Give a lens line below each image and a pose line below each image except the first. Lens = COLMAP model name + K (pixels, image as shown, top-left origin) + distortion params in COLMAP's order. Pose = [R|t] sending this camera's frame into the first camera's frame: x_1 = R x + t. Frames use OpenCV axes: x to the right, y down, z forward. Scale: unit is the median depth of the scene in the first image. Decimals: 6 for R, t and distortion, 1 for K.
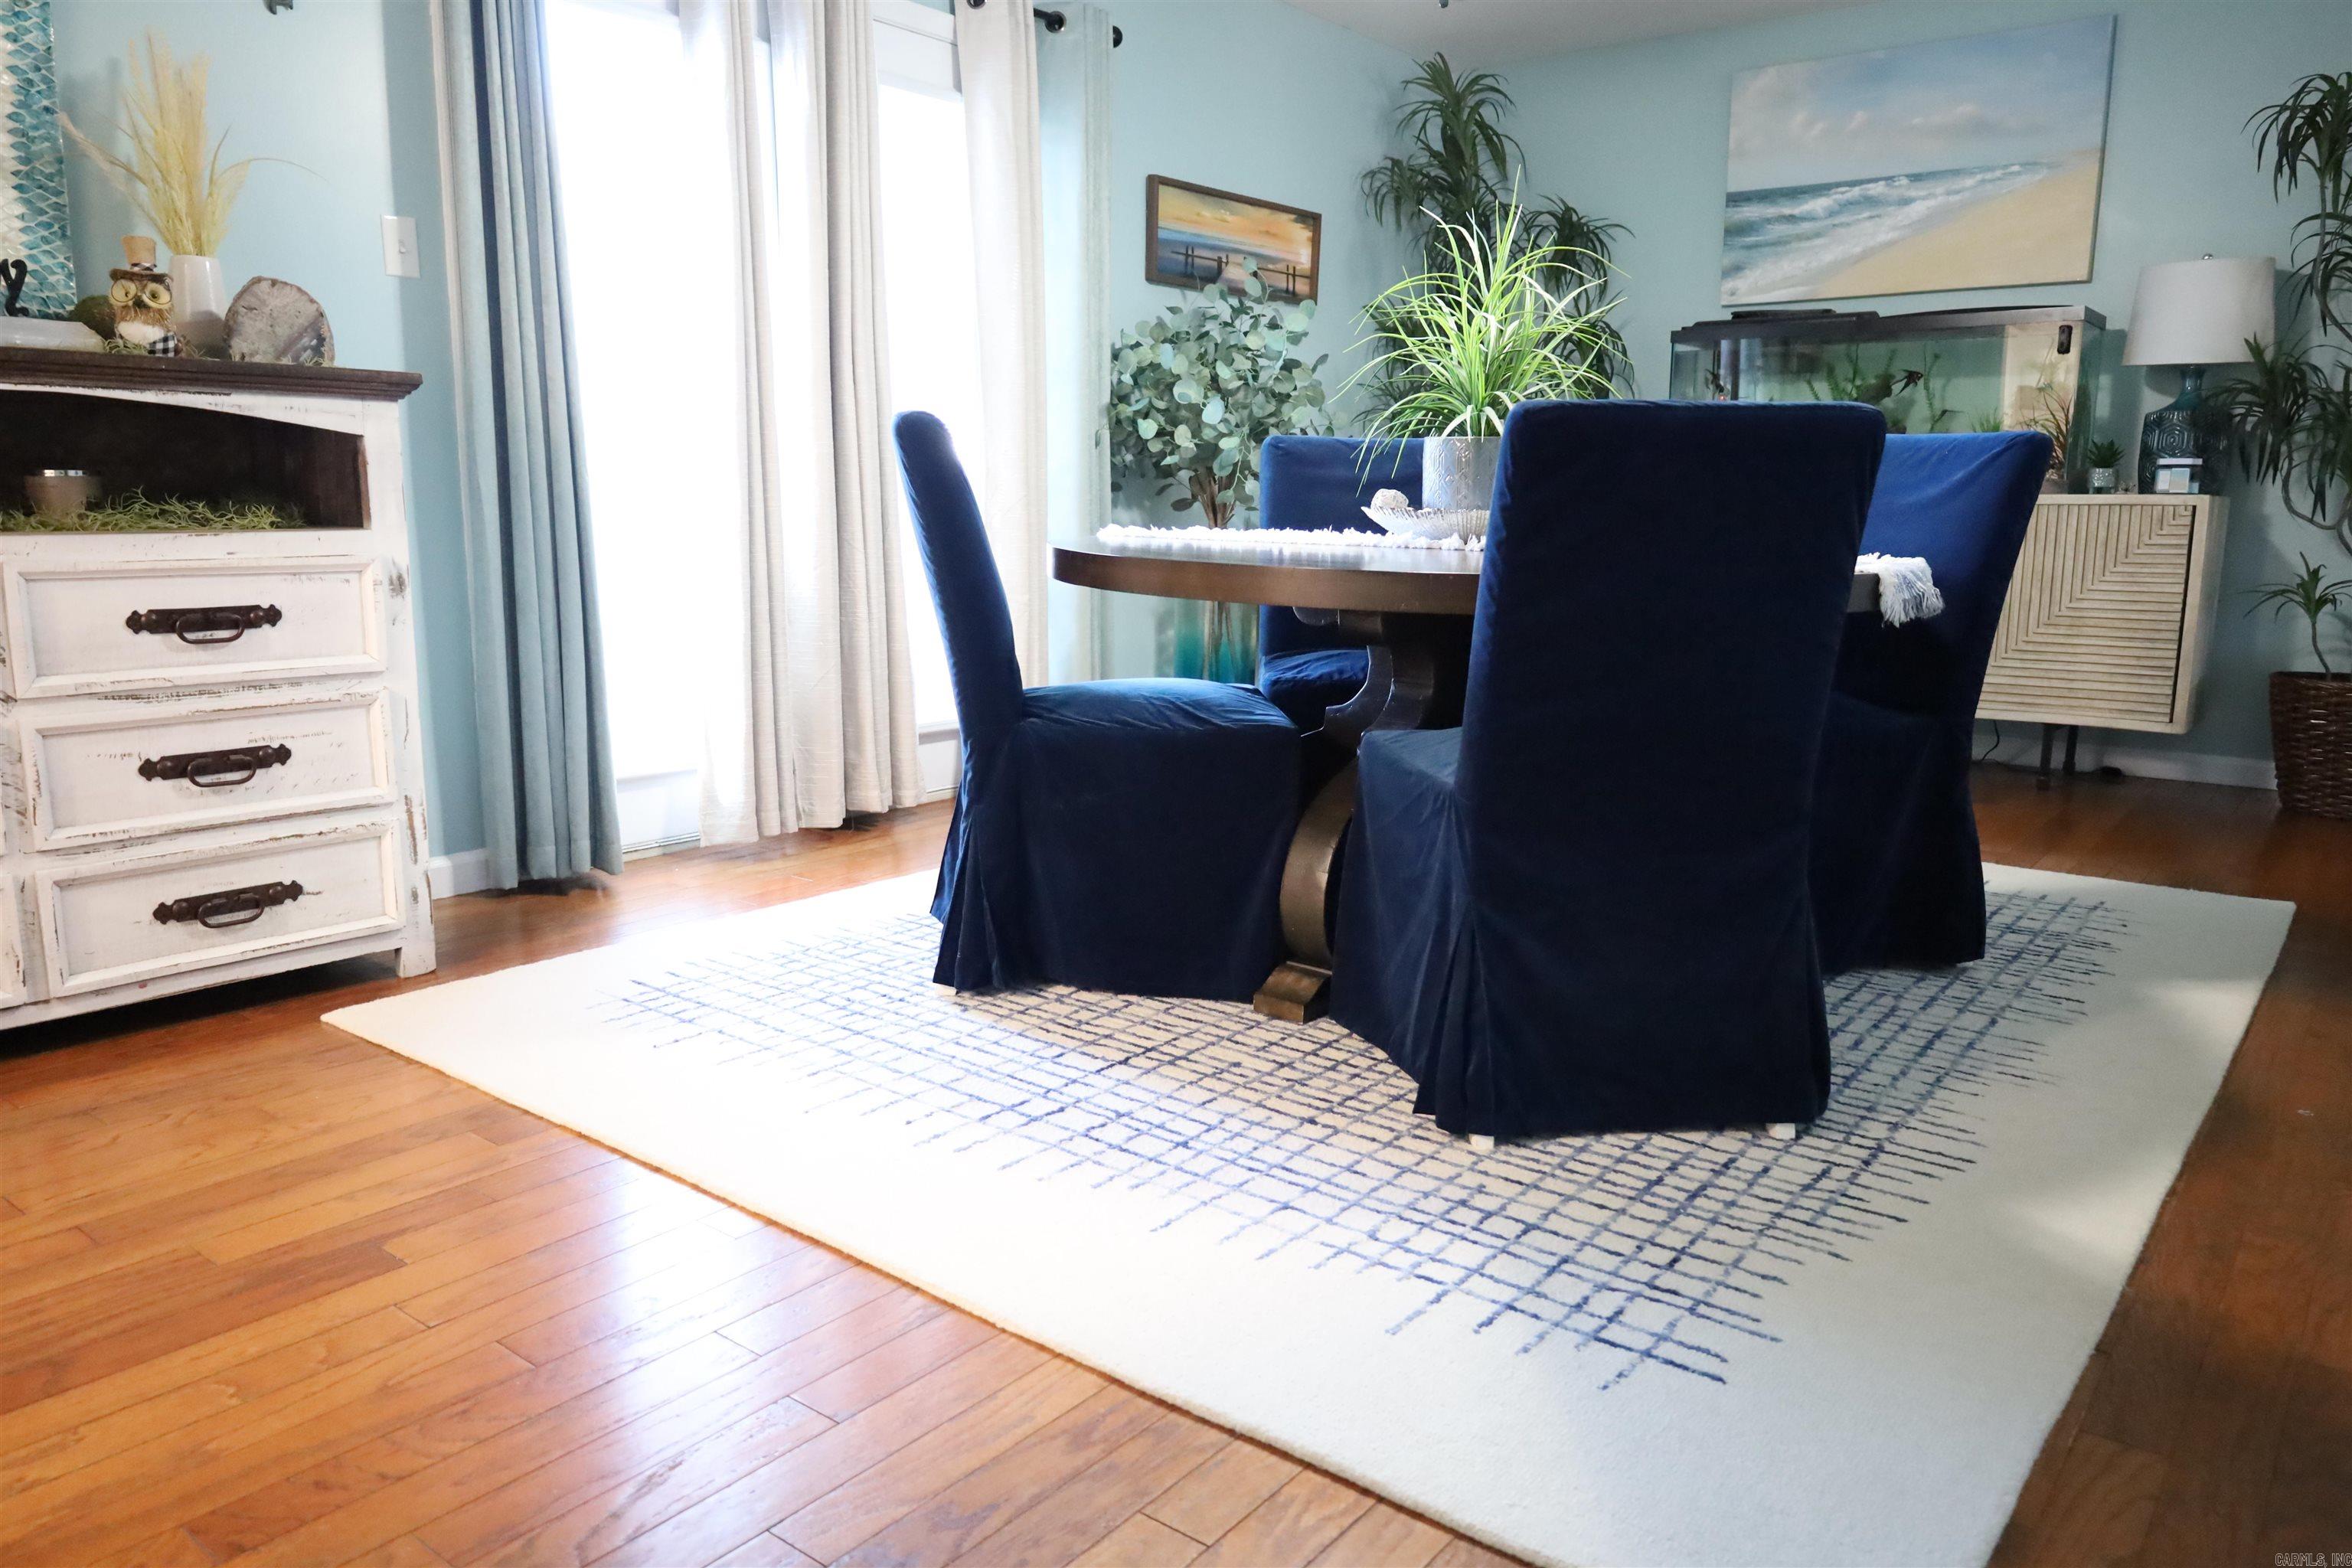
lens RADIAL K [[1632.3, 0, 1176.0], [0, 1632.3, 784.0], [0, 0, 1]] dist [0.013937, -0.022026]
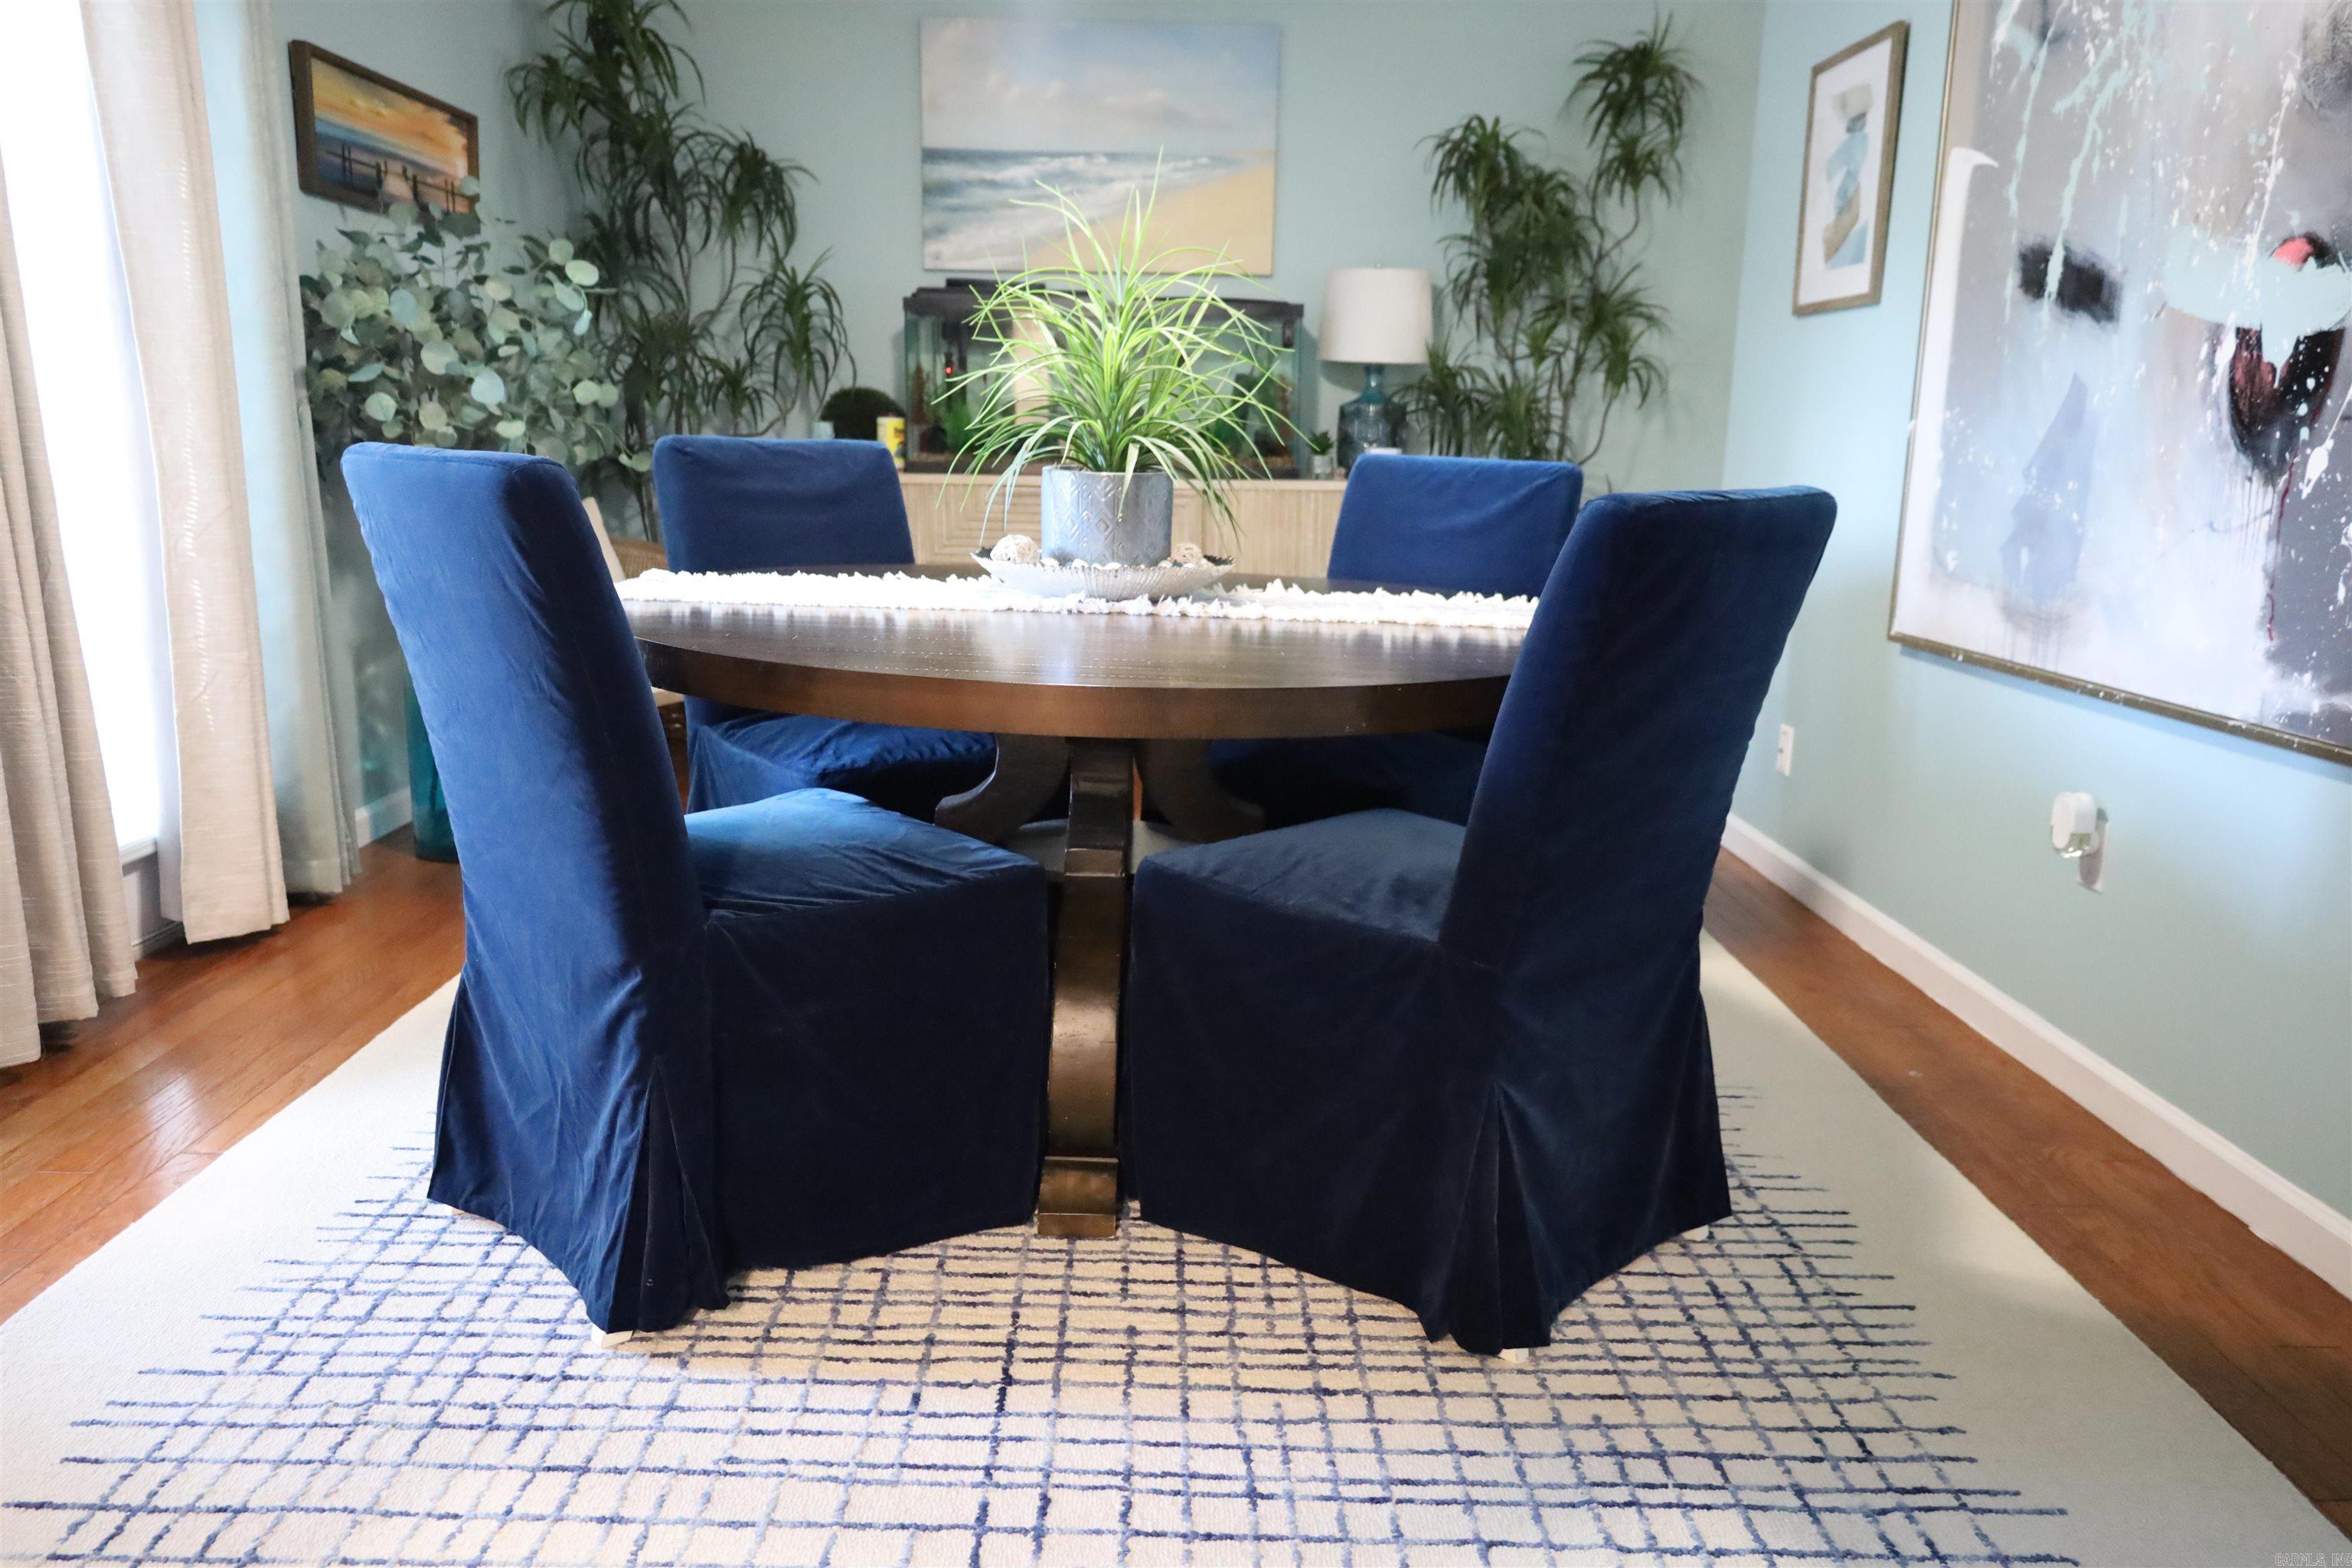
lens RADIAL K [[1636.7, 0, 1176.0], [0, 1636.7, 784.0], [0, 0, 1]] dist [-0.013322, 0.003859]
pose [[0.778002, -0.125986, 0.615500, -0.376527], [0.095202, 0.992015, 0.082718, -0.139325], [-0.621007, -0.005758, 0.783784, 0.385032]]
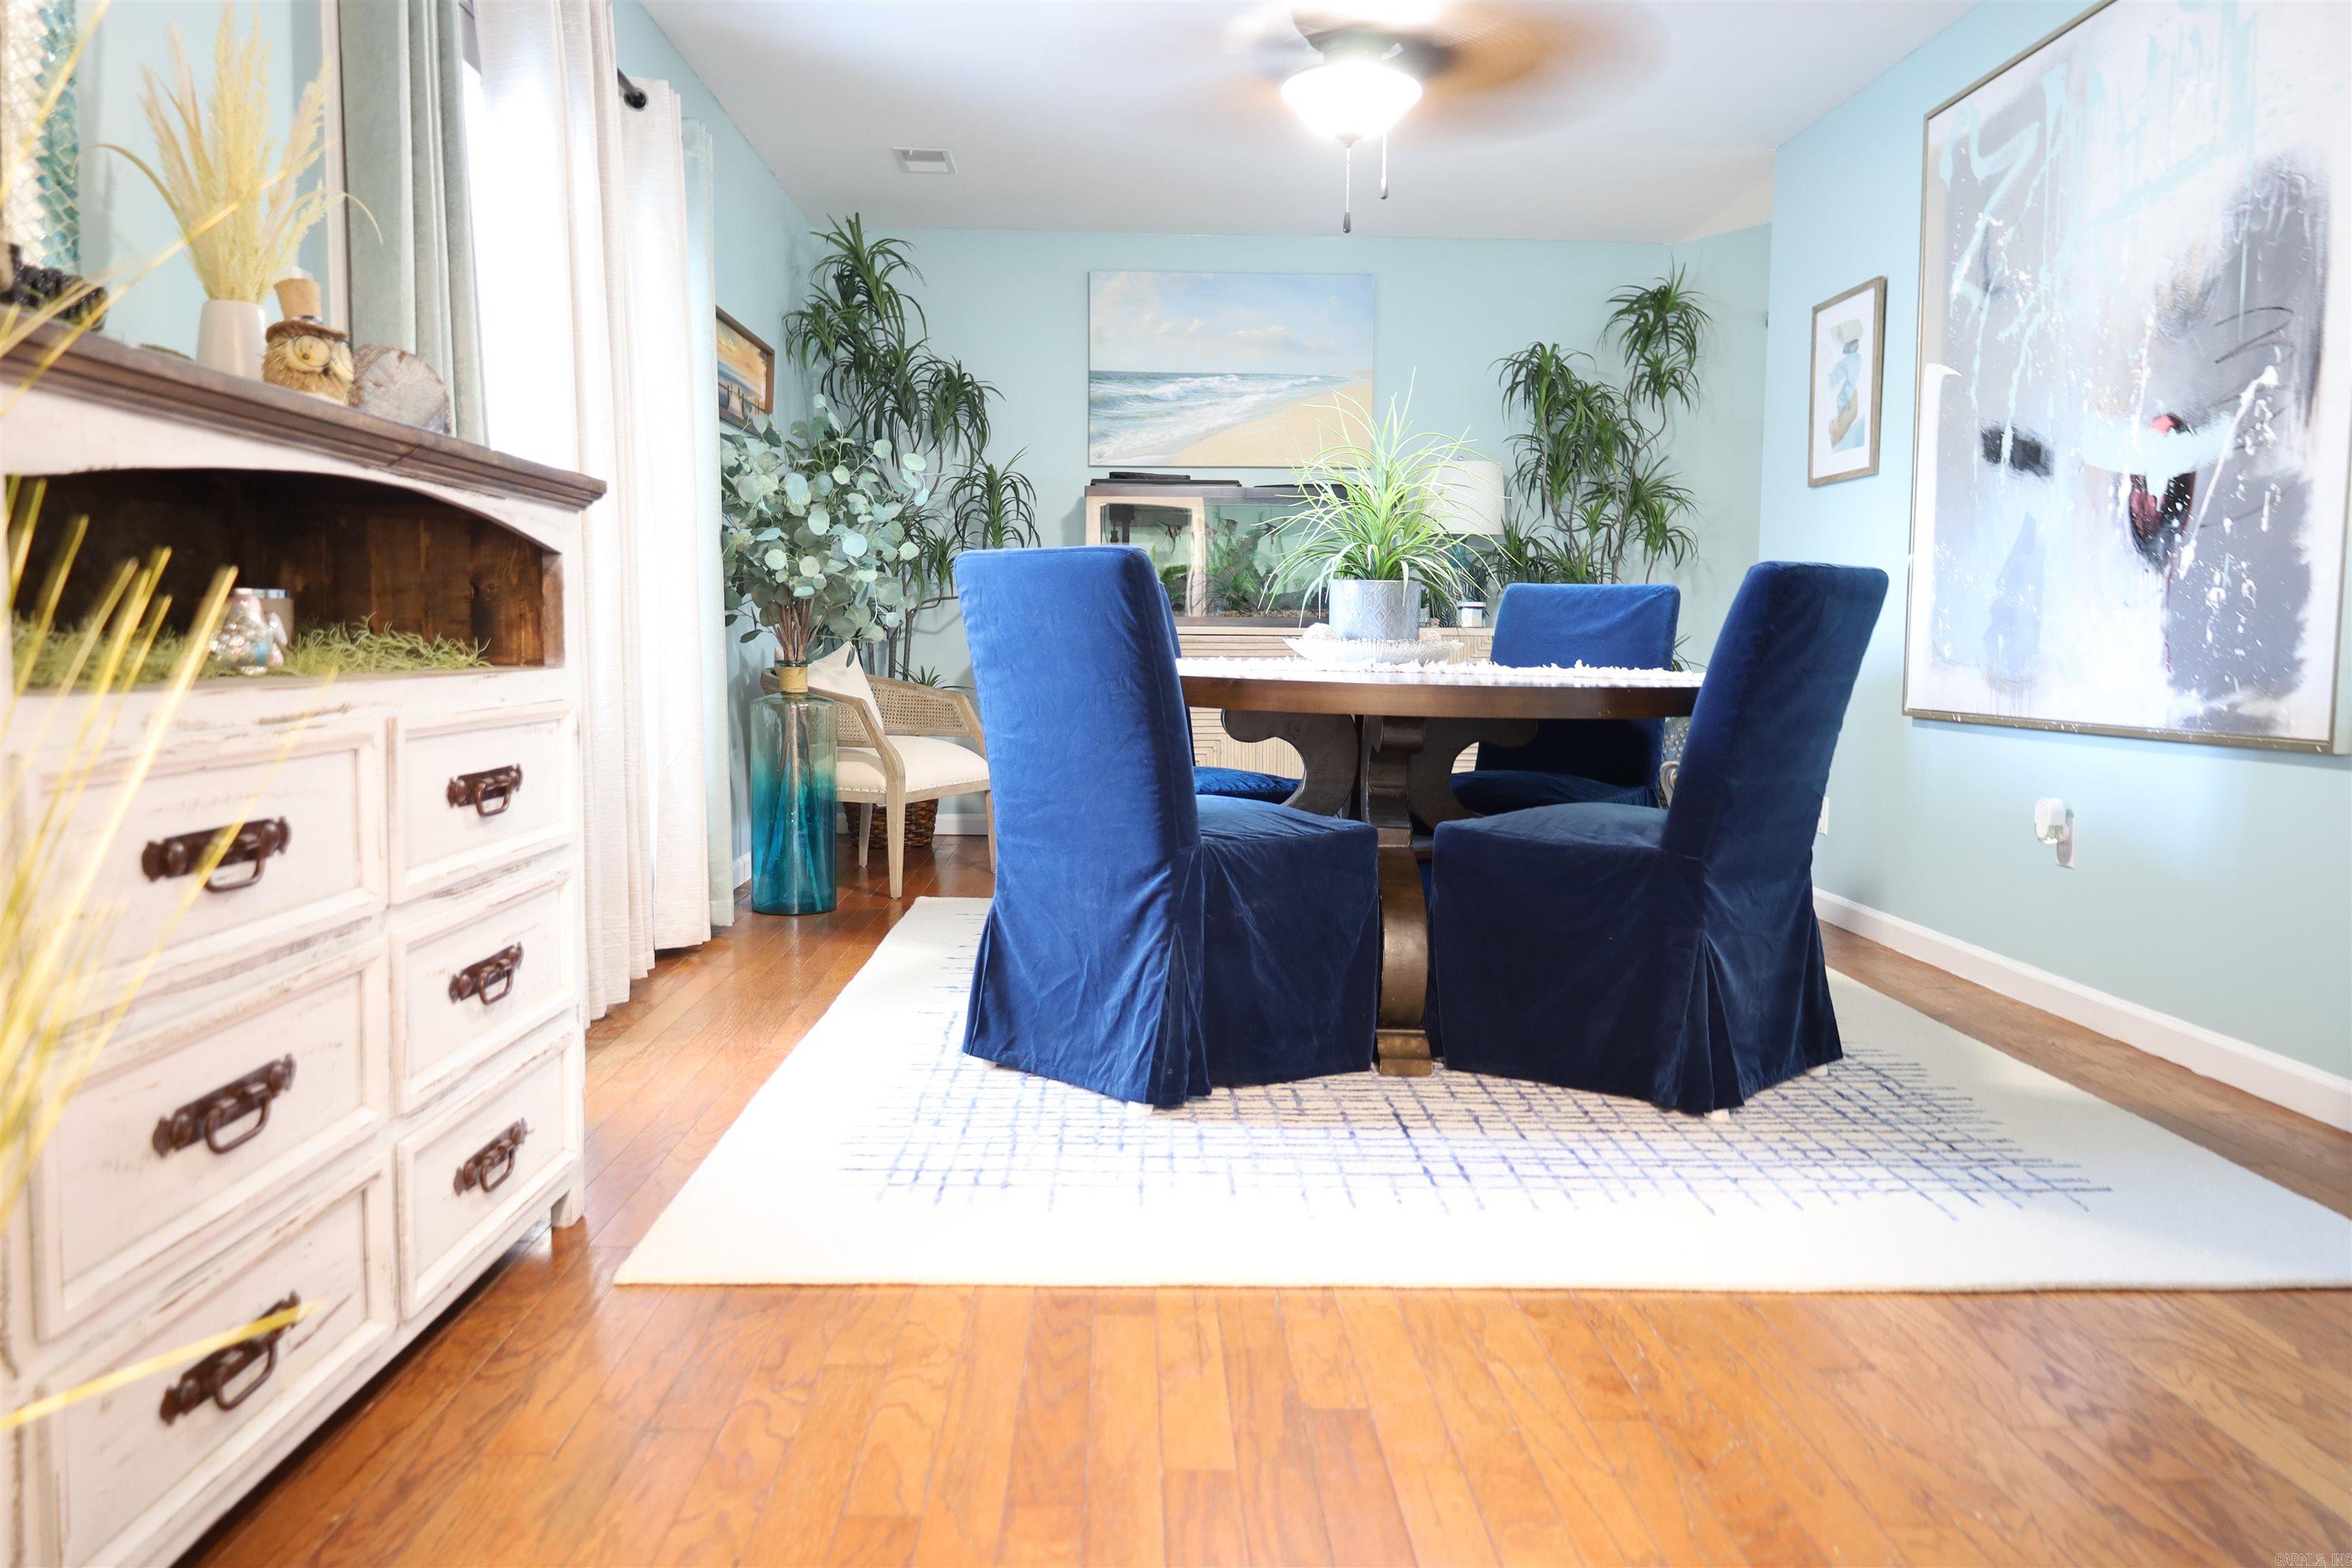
lens RADIAL K [[1640.2, 0, 1176.0], [0, 1640.2, 784.0], [0, 0, 1]] dist [-0.006365, 0.005275]
pose [[0.765345, -0.059190, 0.640893, -0.843819], [0.109499, 0.993220, -0.039033, -0.036289], [-0.634238, 0.100051, 0.766637, 0.208207]]
